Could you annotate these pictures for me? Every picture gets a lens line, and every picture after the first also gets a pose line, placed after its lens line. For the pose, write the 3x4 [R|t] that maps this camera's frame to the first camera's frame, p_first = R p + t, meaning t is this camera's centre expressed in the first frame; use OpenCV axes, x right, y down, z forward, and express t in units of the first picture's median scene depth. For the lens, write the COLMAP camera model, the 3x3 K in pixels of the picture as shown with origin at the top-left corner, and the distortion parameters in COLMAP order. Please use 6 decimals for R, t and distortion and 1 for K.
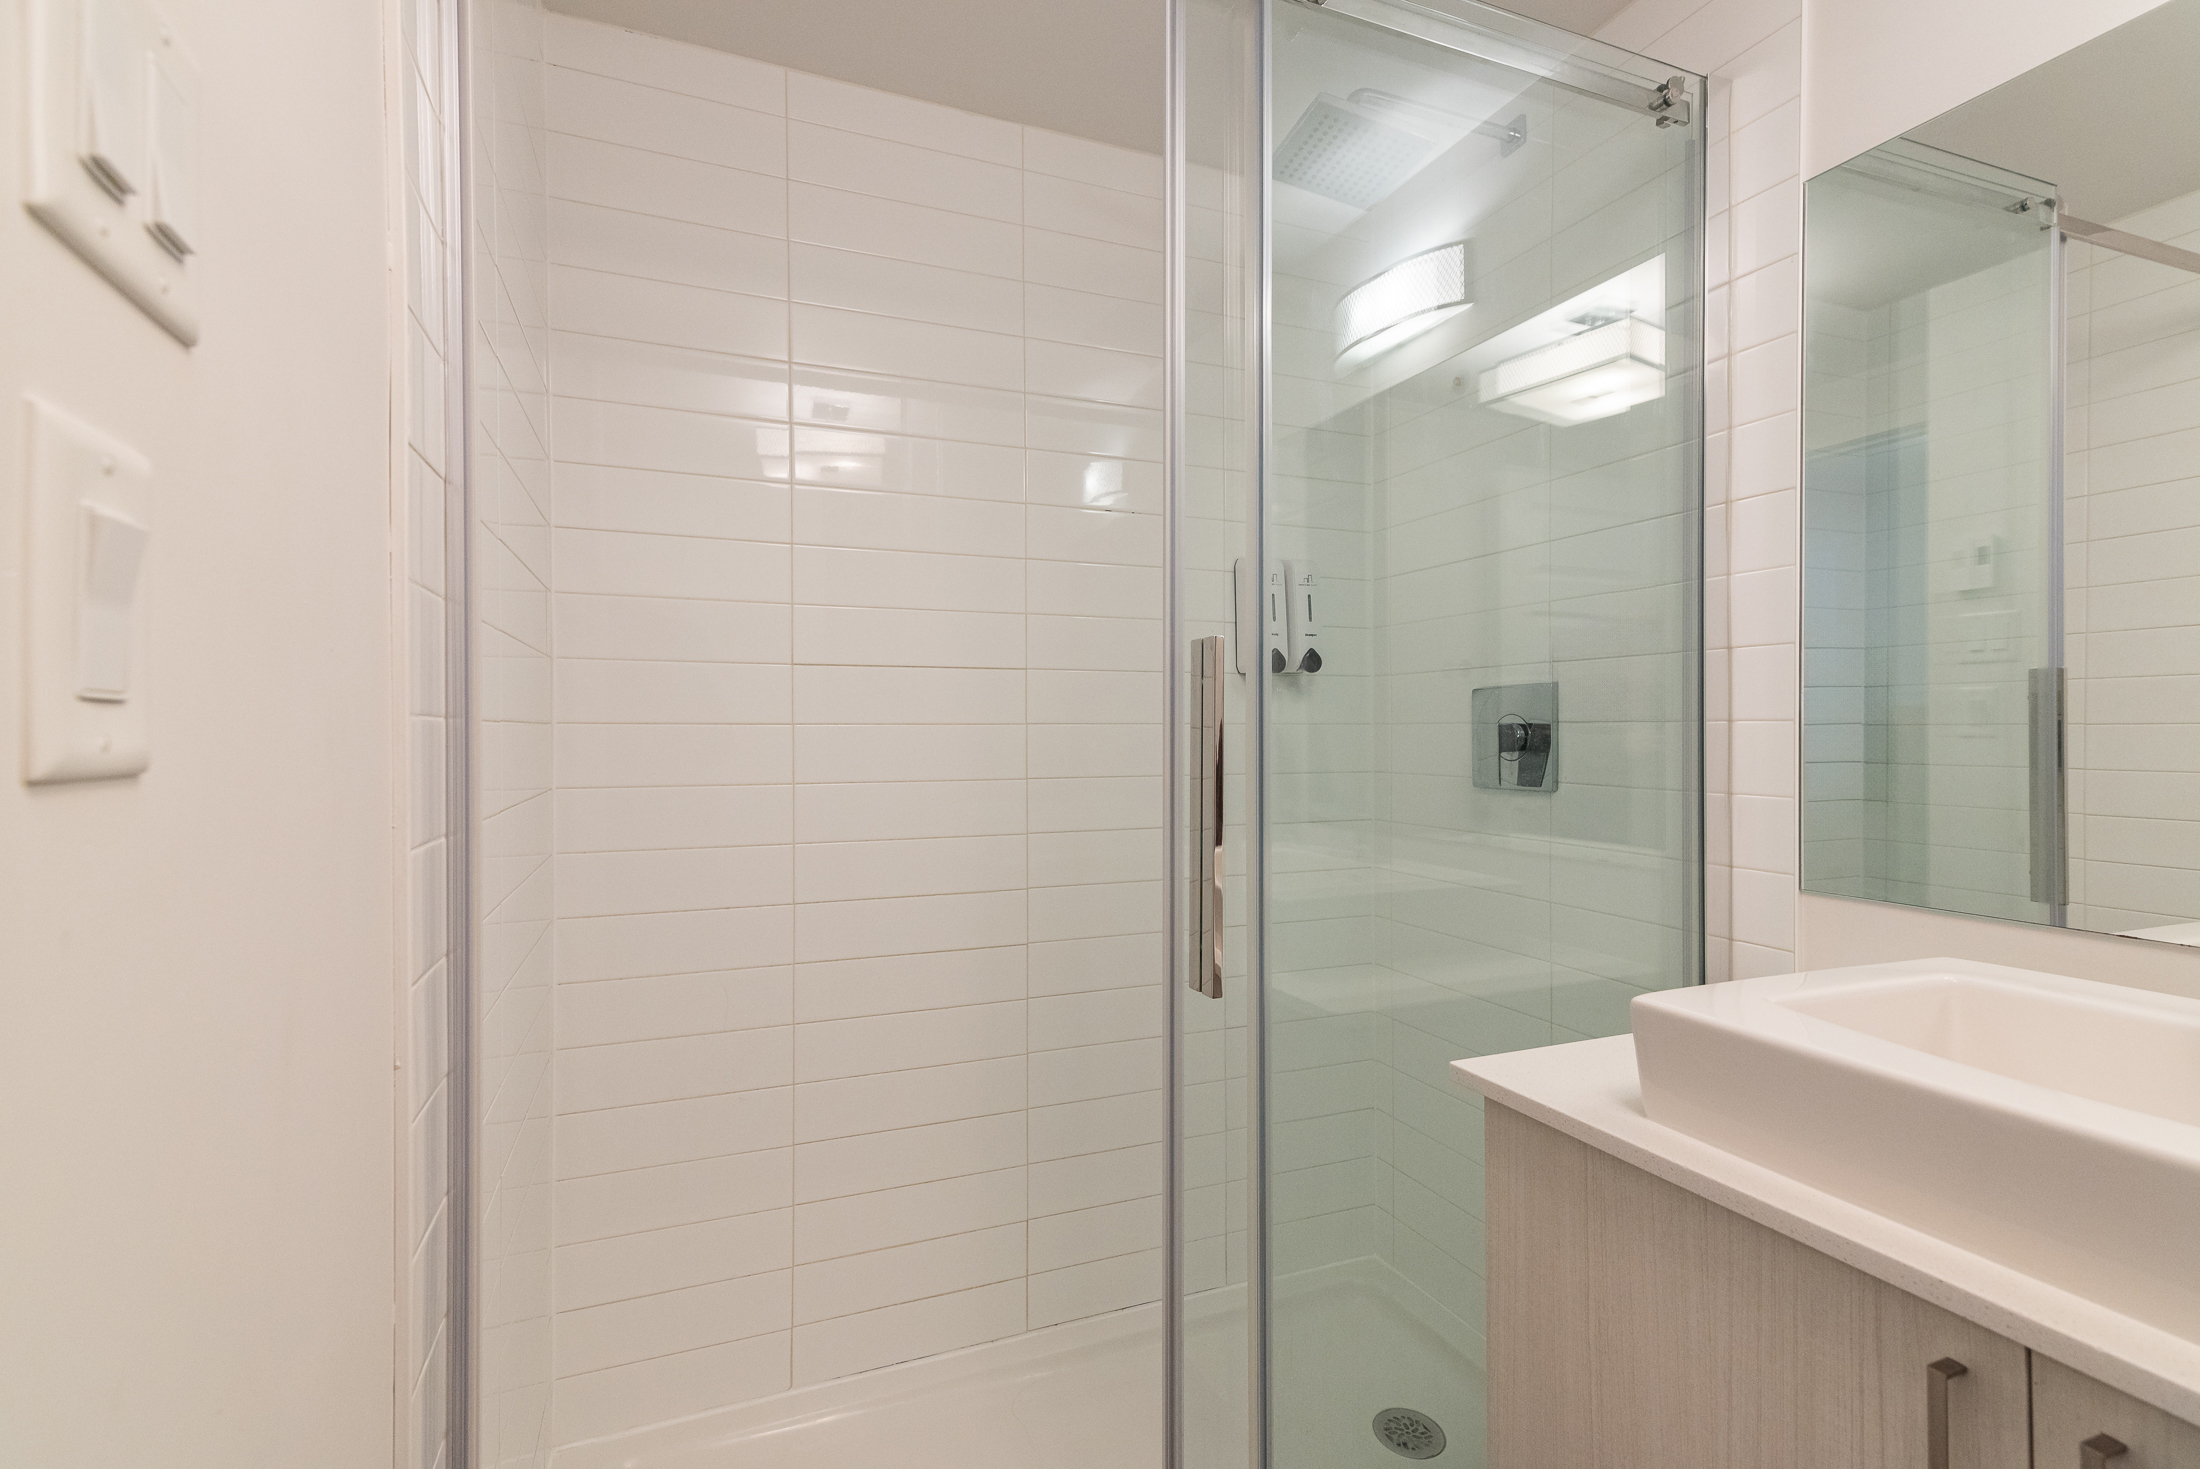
lens RADIAL K [[981.5, 0, 1100.0], [0, 981.5, 734.5], [0, 0, 1]] dist [0.014006, -0.000094]
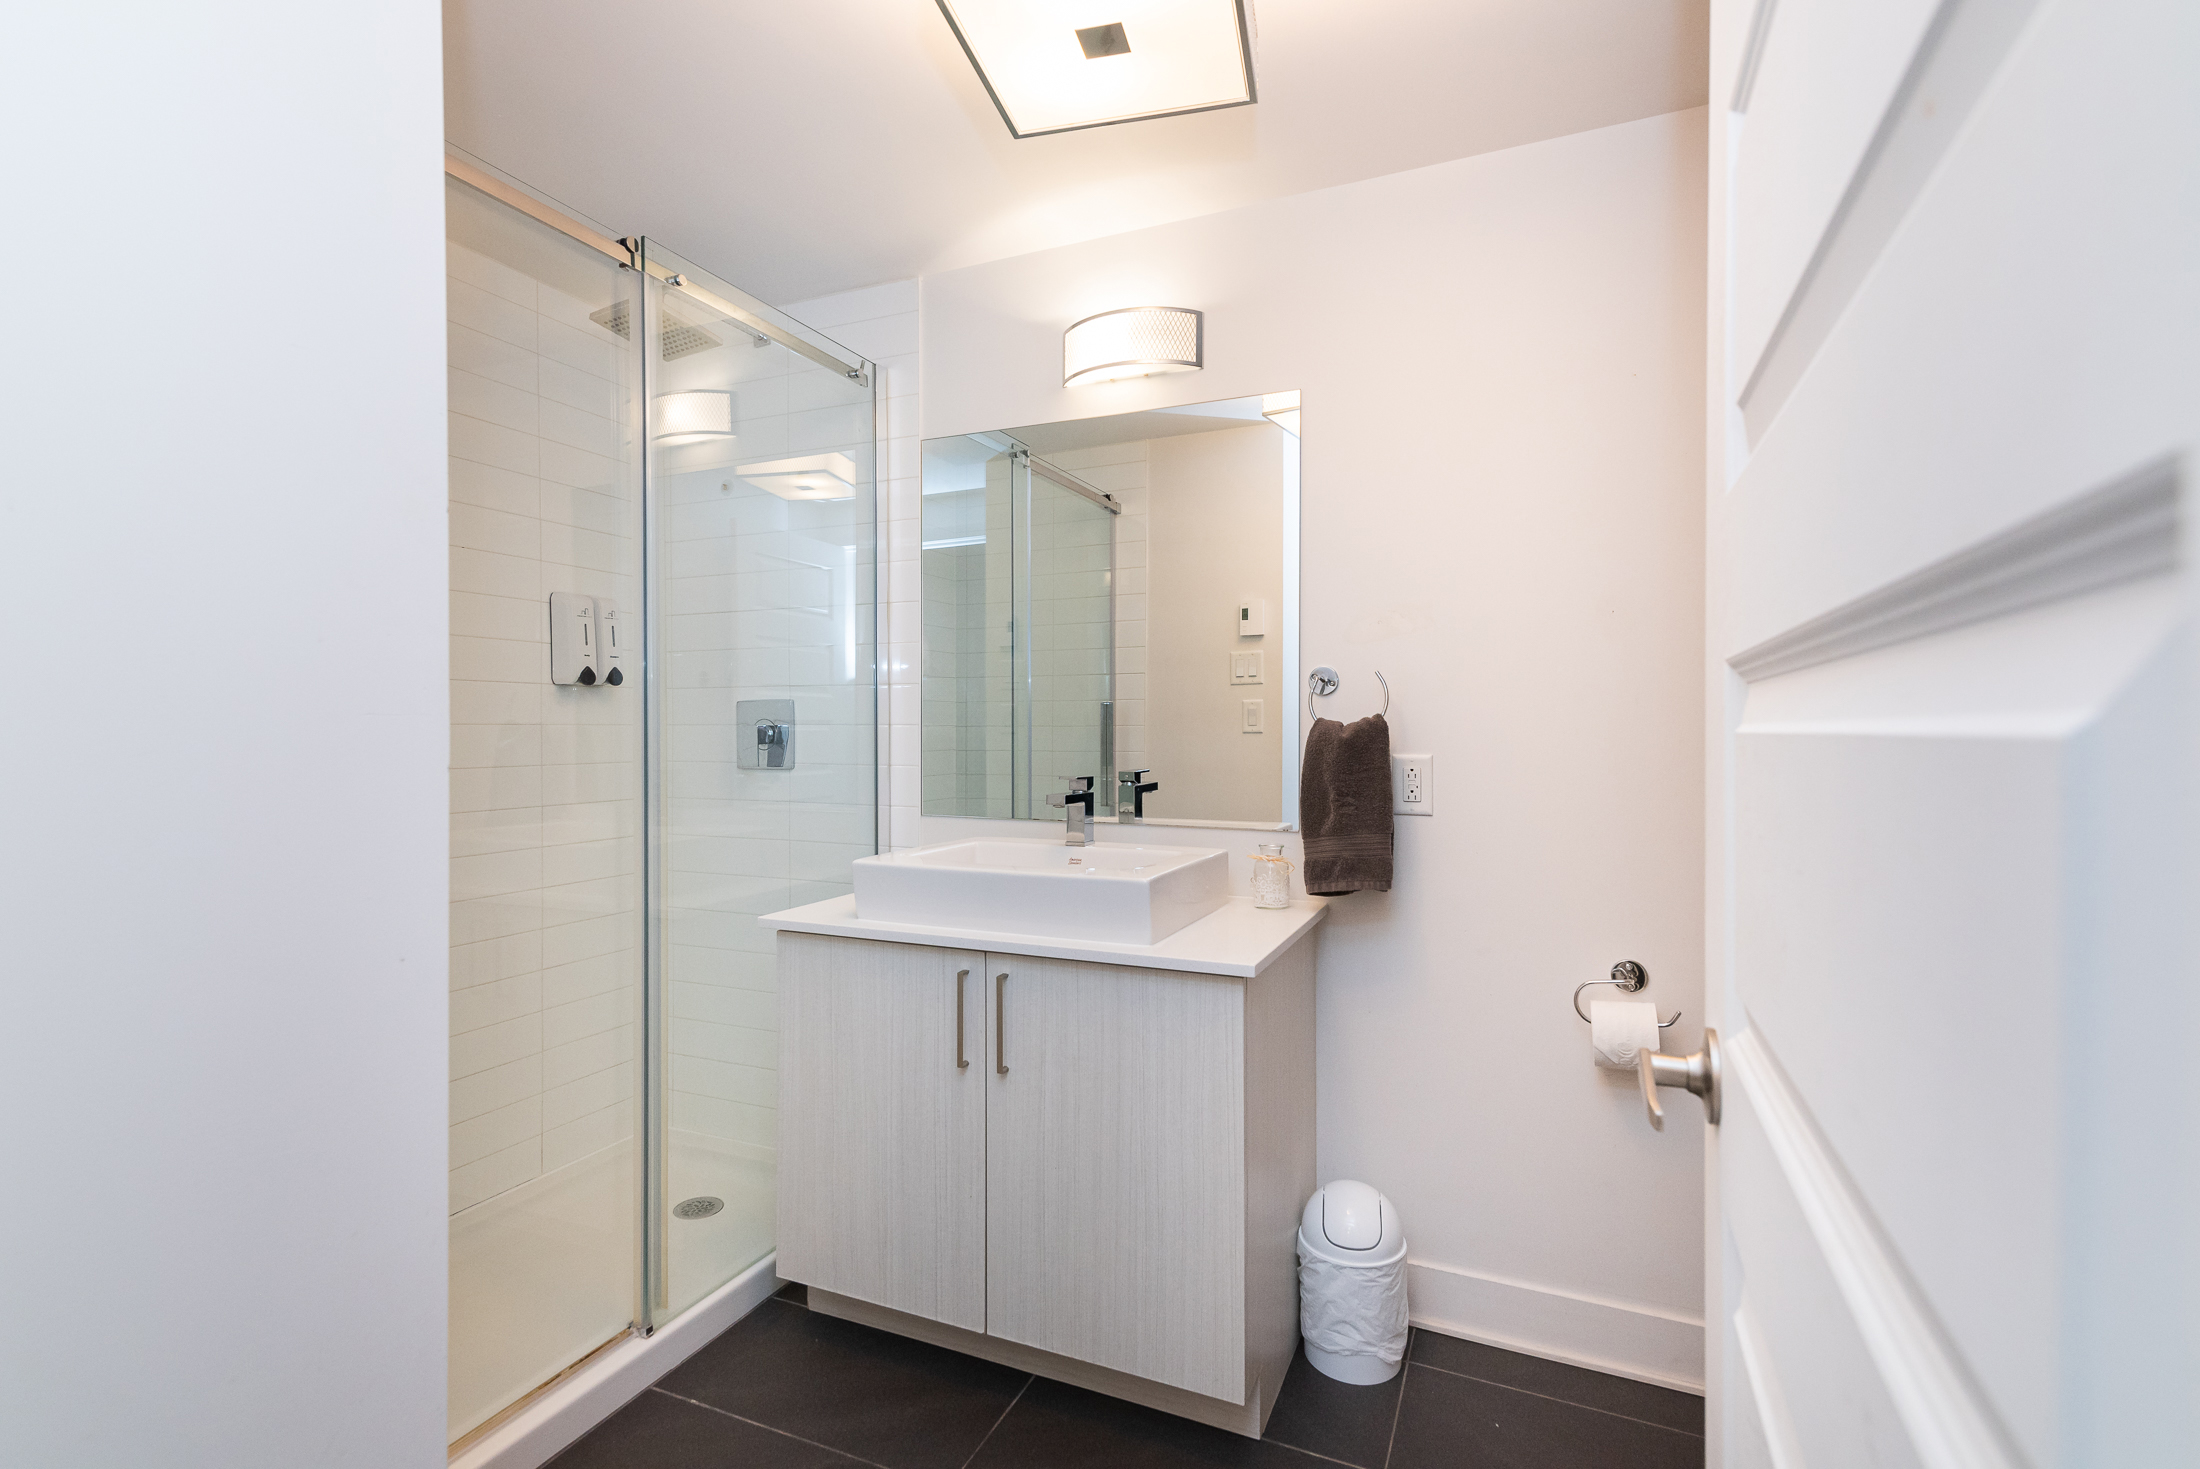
lens RADIAL K [[1006.2, 0, 1088.9], [0, 1006.2, 730.7], [0, 0, 1]] dist [0.011859, -0.000230]
pose [[0.719012, 0.000286, 0.694998, -0.295613], [0.003079, 0.999989, -0.003597, 0.003664], [-0.694991, 0.004726, 0.719003, -0.449245]]
